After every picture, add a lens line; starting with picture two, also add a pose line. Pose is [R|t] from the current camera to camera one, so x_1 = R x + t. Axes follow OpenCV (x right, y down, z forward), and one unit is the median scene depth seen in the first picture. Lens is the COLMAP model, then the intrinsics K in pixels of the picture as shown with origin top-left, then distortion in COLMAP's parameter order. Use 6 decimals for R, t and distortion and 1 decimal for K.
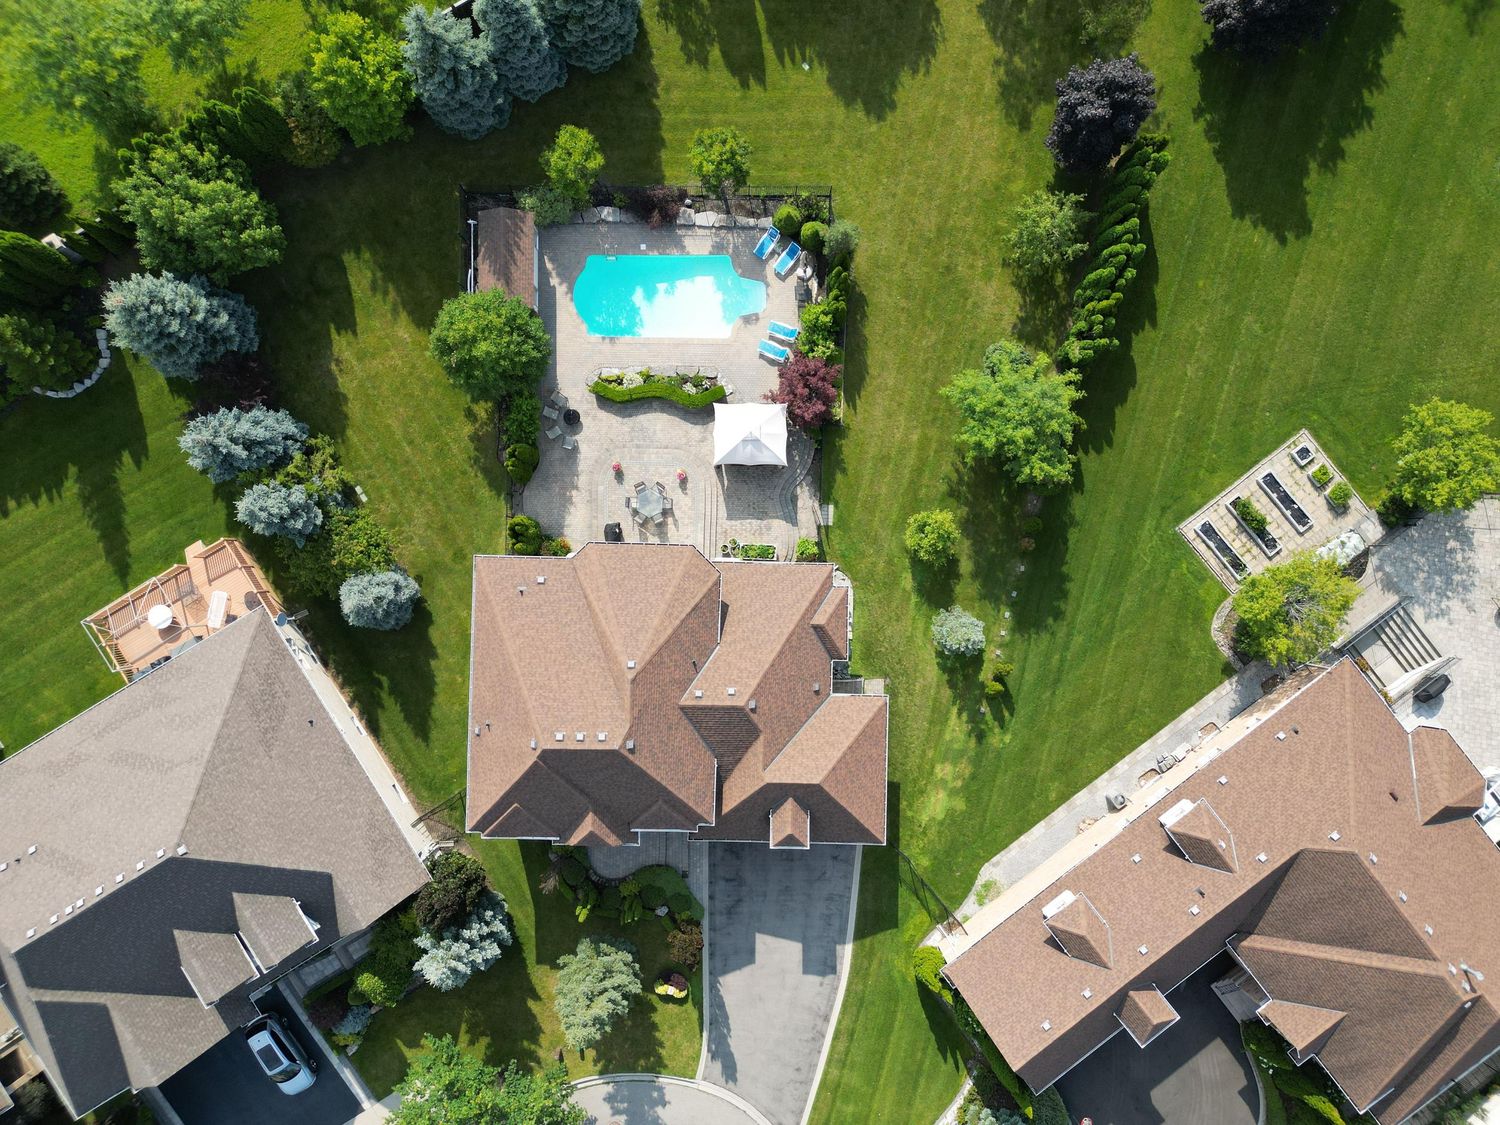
lens RADIAL K [[1043.9, 0, 744.3], [0, 1043.9, 566.4], [0, 0, 1]] dist [0.062770, -0.055078]
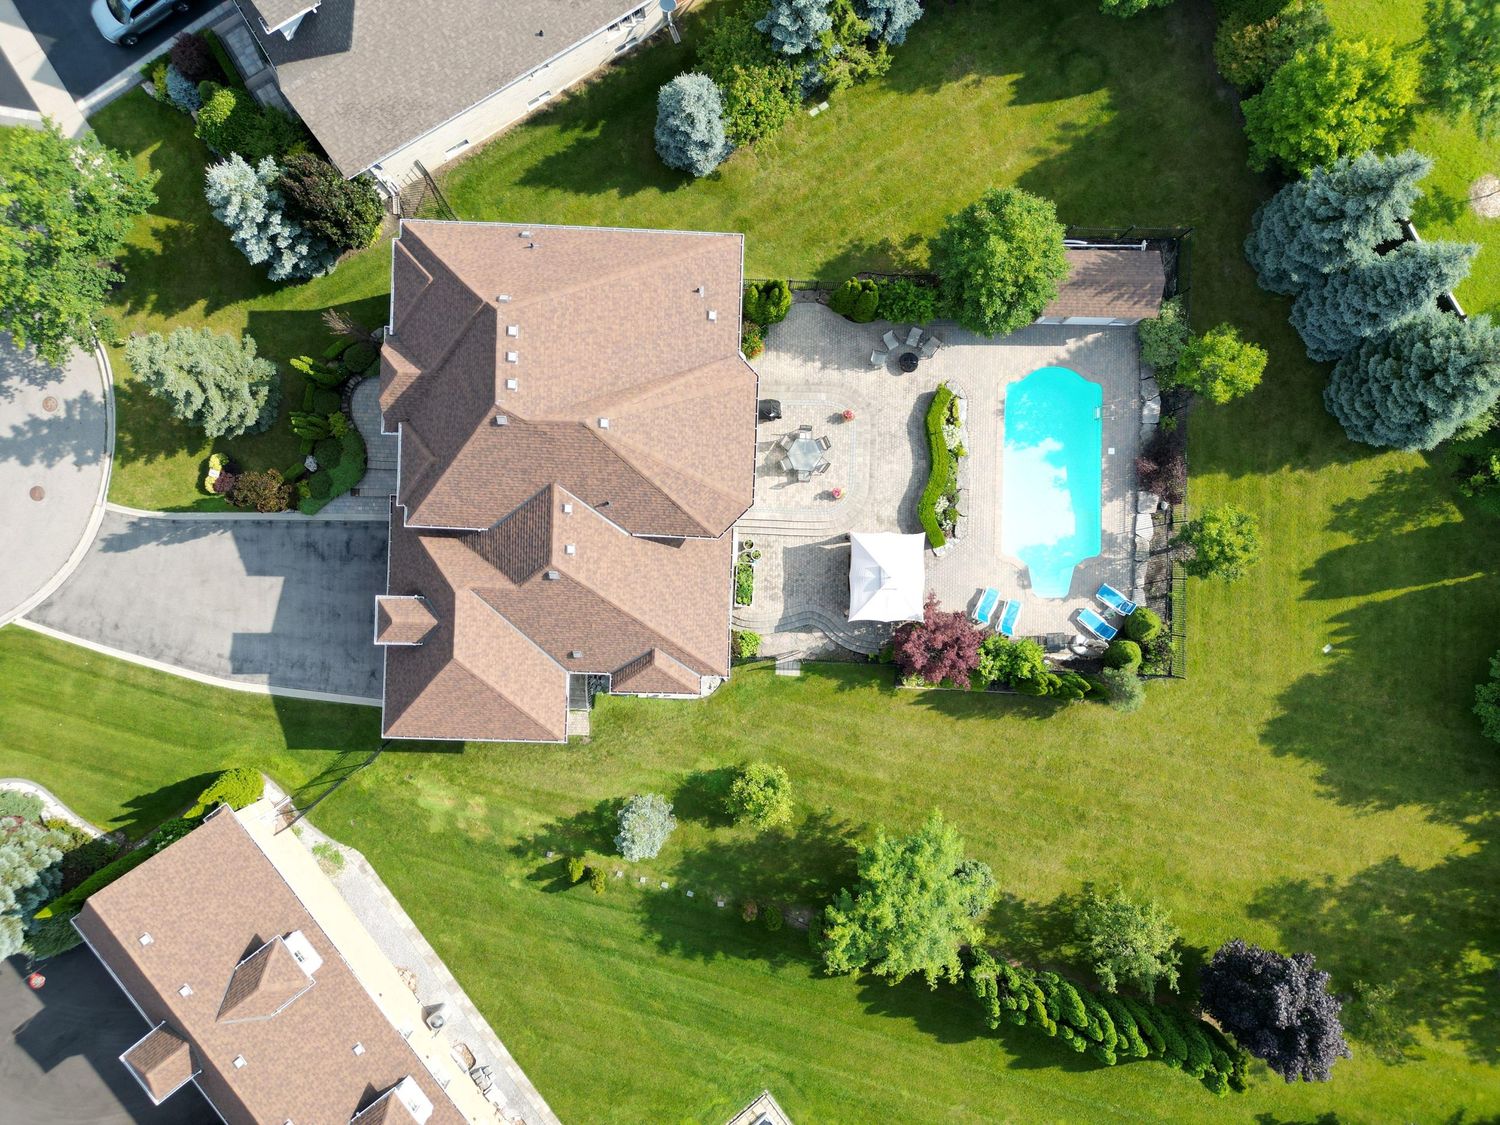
lens RADIAL K [[1043.9, 0, 748.3], [0, 1043.9, 562.4], [0, 0, 1]] dist [0.062770, -0.055078]
pose [[-0.011151, 0.999890, -0.009750, 0.003494], [-0.999856, -0.011274, -0.012722, -0.006360], [-0.012830, 0.009606, 0.999872, 0.173179]]
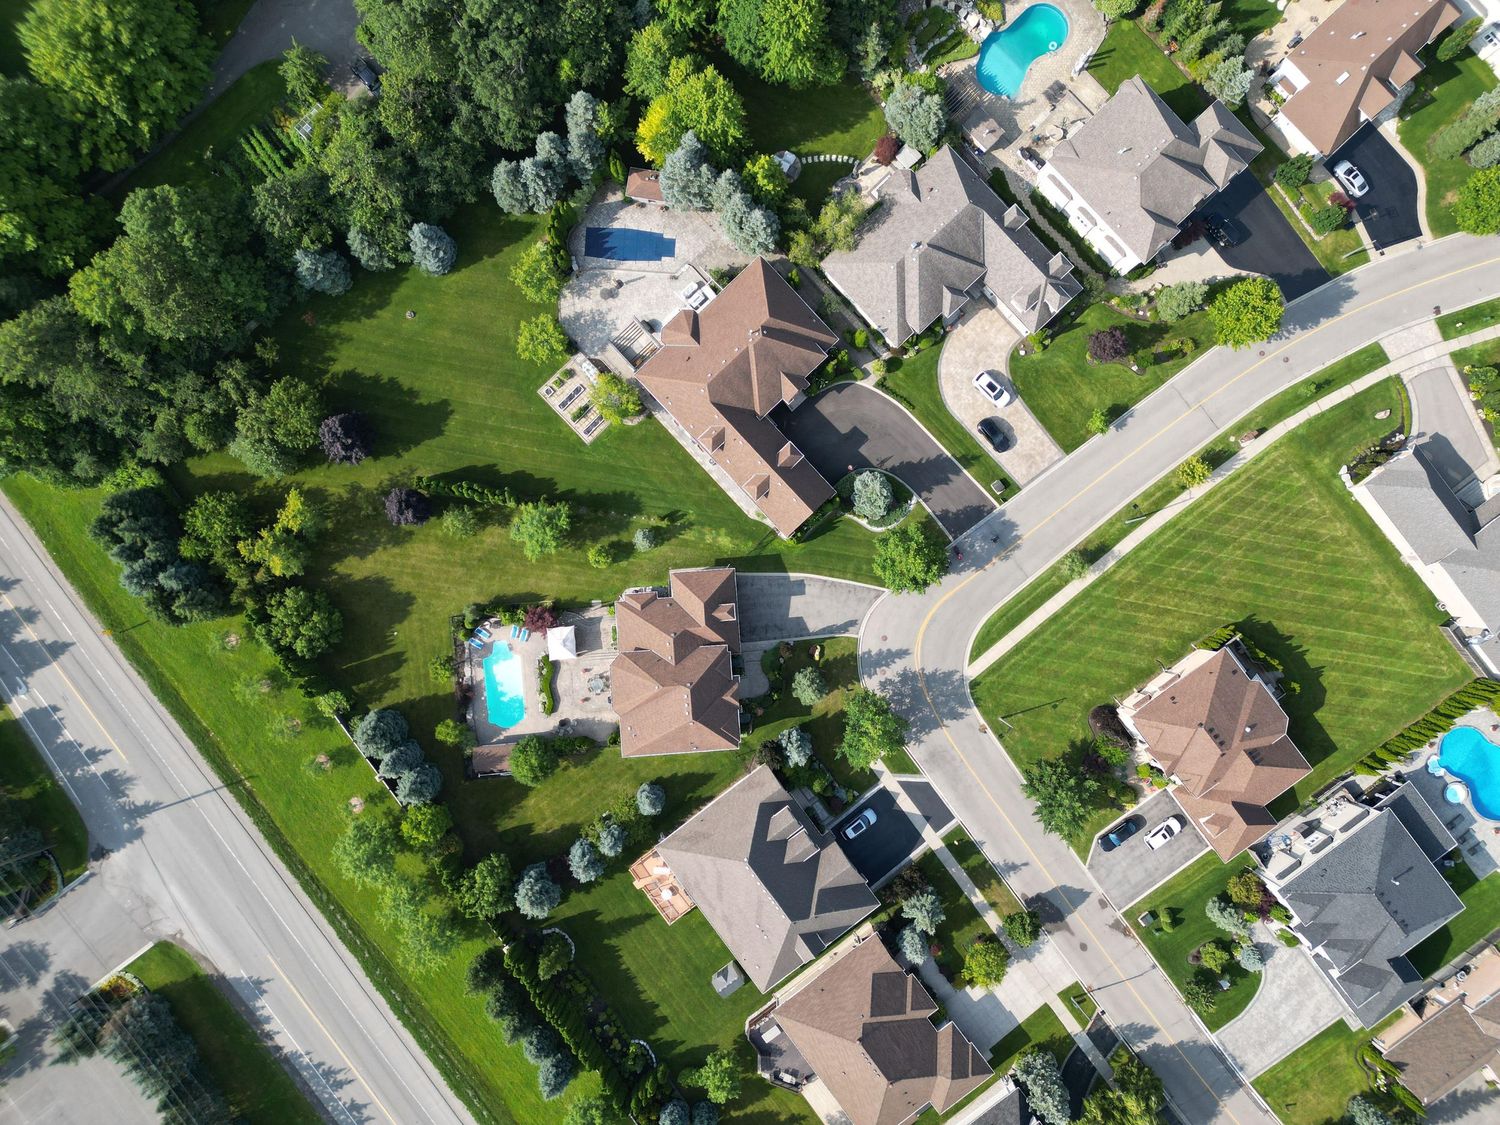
lens RADIAL K [[1043.9, 0, 752.6], [0, 1043.9, 567.1], [0, 0, 1]] dist [0.062770, -0.055078]
pose [[-0.094216, -0.995533, -0.006038, 0.142239], [0.995552, -0.094210, -0.001306, 0.297718], [0.000731, -0.006135, 0.999981, -1.236825]]
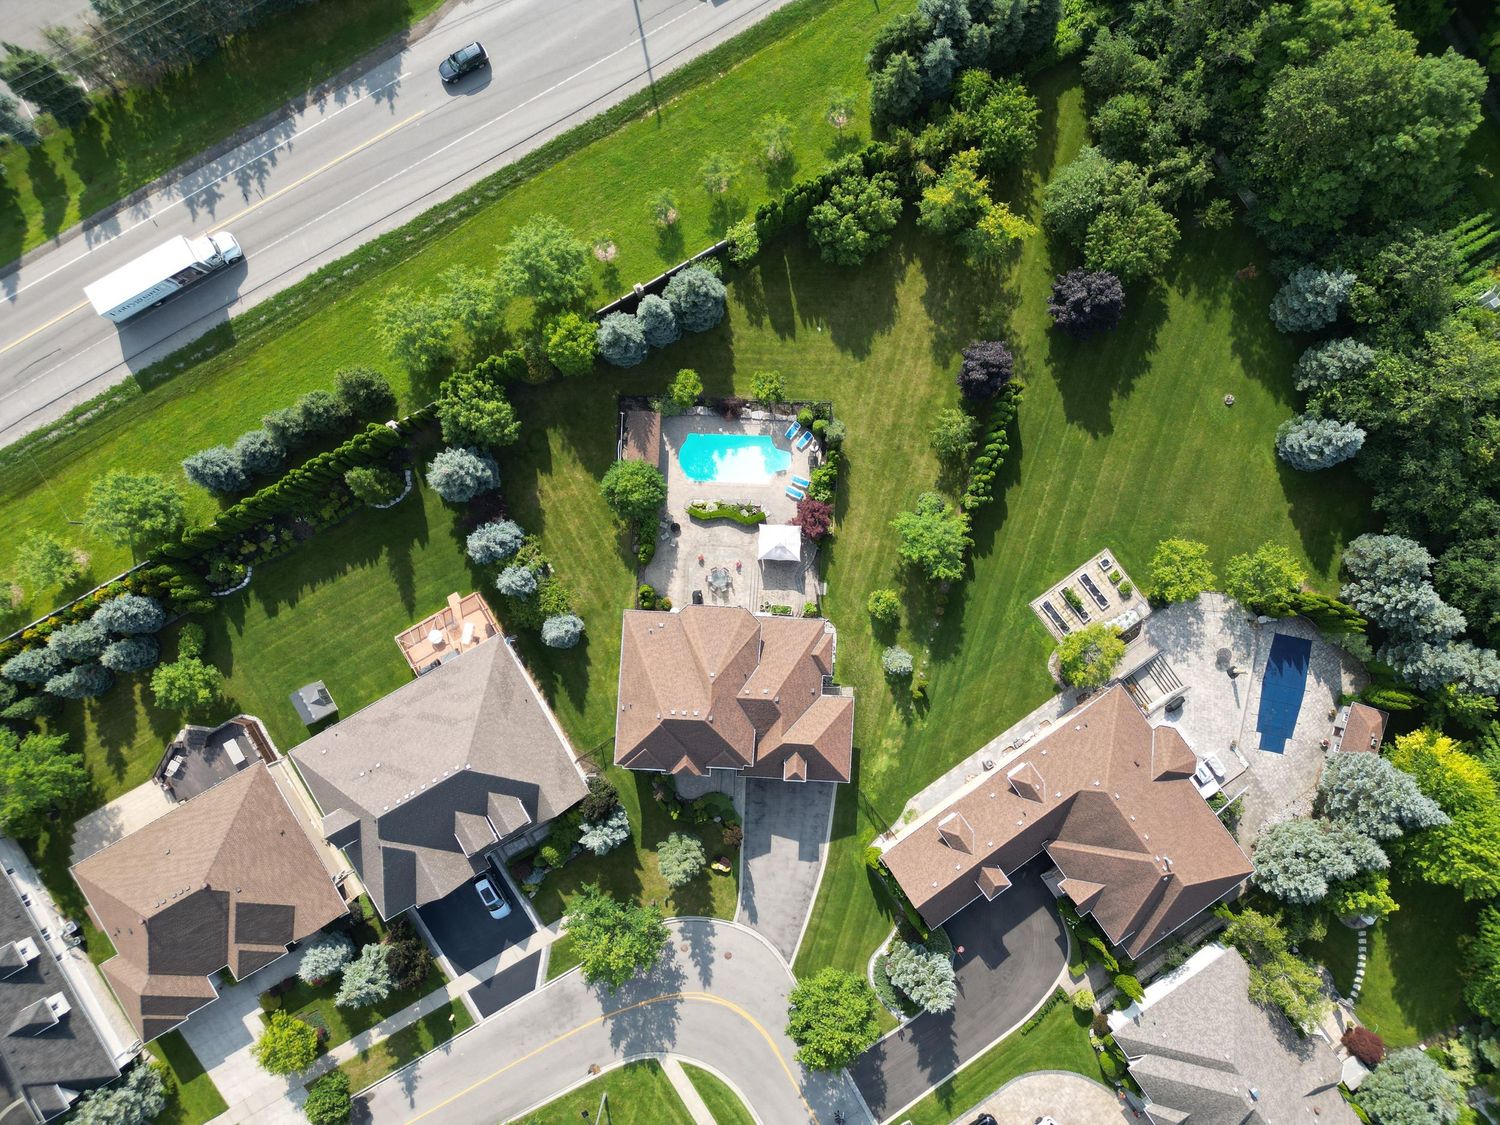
lens RADIAL K [[1043.9, 0, 744.7], [0, 1043.9, 566.1], [0, 0, 1]] dist [0.062770, -0.055078]
pose [[0.999393, 0.034827, -0.000387, -0.049294], [-0.034827, 0.999393, 0.000042, -0.084694], [0.000388, -0.000029, 1.000000, -0.709787]]
